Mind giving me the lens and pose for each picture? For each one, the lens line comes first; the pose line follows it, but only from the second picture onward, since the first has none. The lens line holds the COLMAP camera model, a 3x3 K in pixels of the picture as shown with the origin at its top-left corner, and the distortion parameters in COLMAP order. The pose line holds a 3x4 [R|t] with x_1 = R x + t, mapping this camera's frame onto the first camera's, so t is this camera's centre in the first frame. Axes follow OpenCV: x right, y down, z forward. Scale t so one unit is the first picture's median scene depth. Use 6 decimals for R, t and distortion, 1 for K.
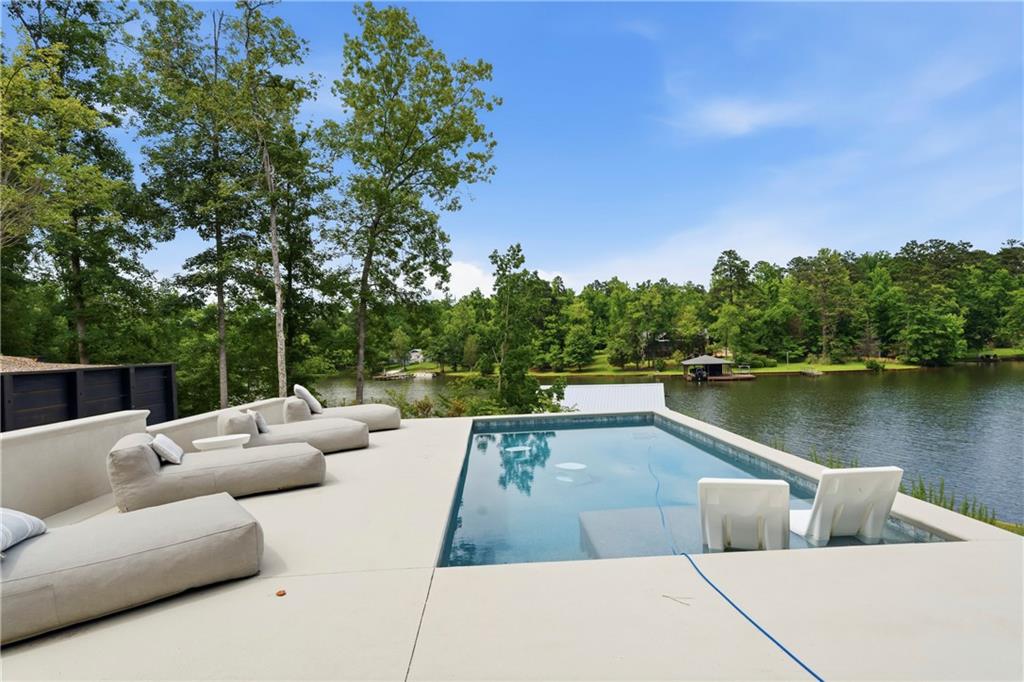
lens RADIAL K [[547.5, 0, 507.1], [0, 547.5, 350.5], [0, 0, 1]] dist [0.001232, 0.000631]
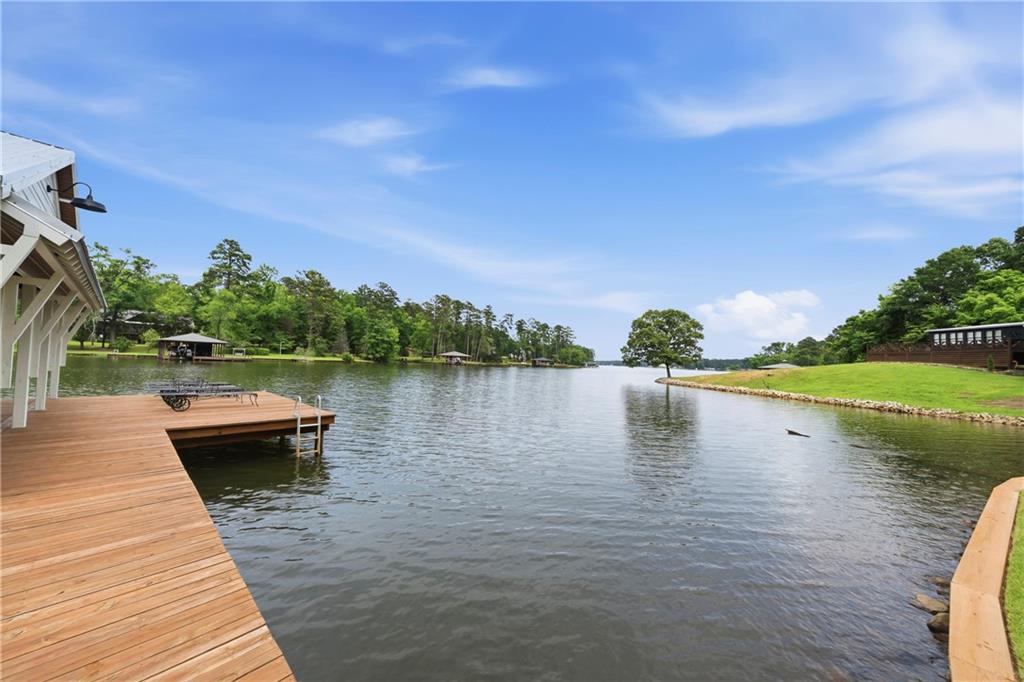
lens RADIAL K [[357.3, 0, 509.3], [0, 357.3, 348.3], [0, 0, 1]] dist [-0.002195, -0.000212]
pose [[0.458597, 0.092887, 0.883776, 0.070312], [-0.048354, 0.995657, -0.079555, 0.048285], [-0.887328, -0.006250, 0.461097, 0.222846]]
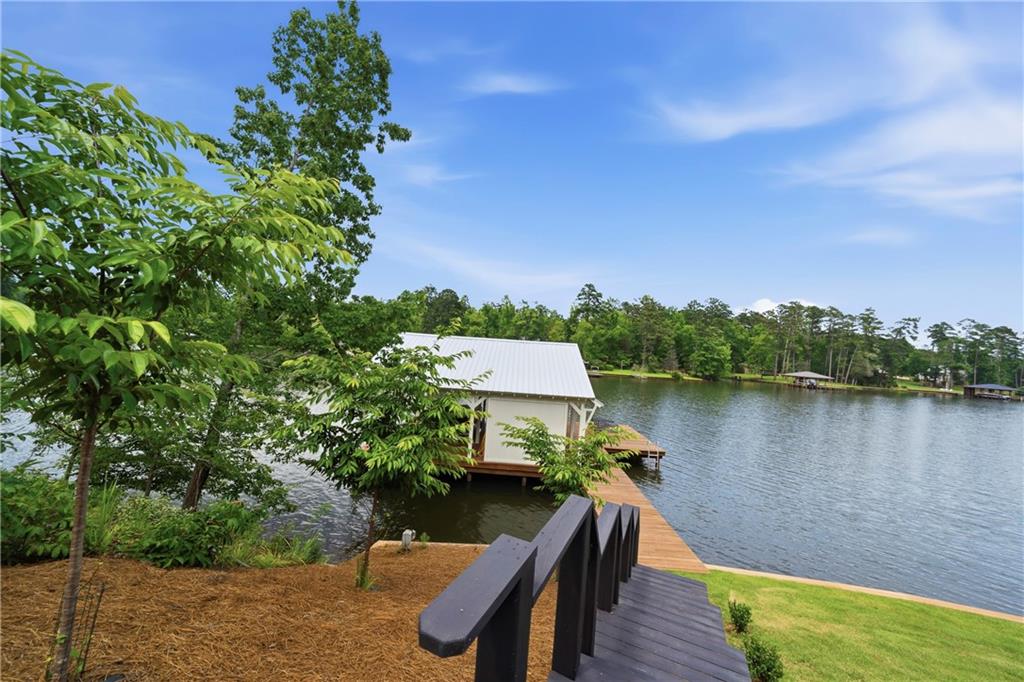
lens RADIAL K [[357.3, 0, 509.3], [0, 357.3, 348.3], [0, 0, 1]] dist [-0.002195, -0.000212]
pose [[0.969048, 0.108353, 0.221824, 0.025811], [-0.103691, 0.994075, -0.032593, 0.029100], [-0.224041, 0.008583, 0.974542, 0.165899]]
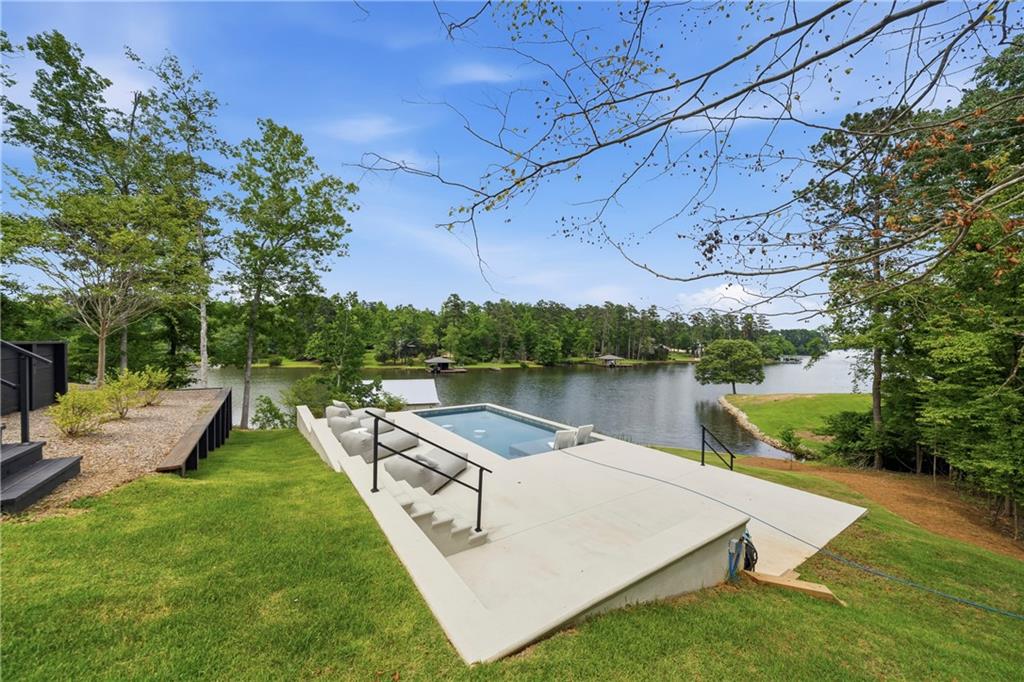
lens RADIAL K [[366.8, 0, 509.5], [0, 366.8, 348.2], [0, 0, 1]] dist [-0.001866, -0.000012]
pose [[0.844240, 0.042579, 0.534271, -0.040954], [-0.041204, 0.999045, -0.014510, -0.009325], [-0.534379, -0.009764, 0.845189, -0.031395]]
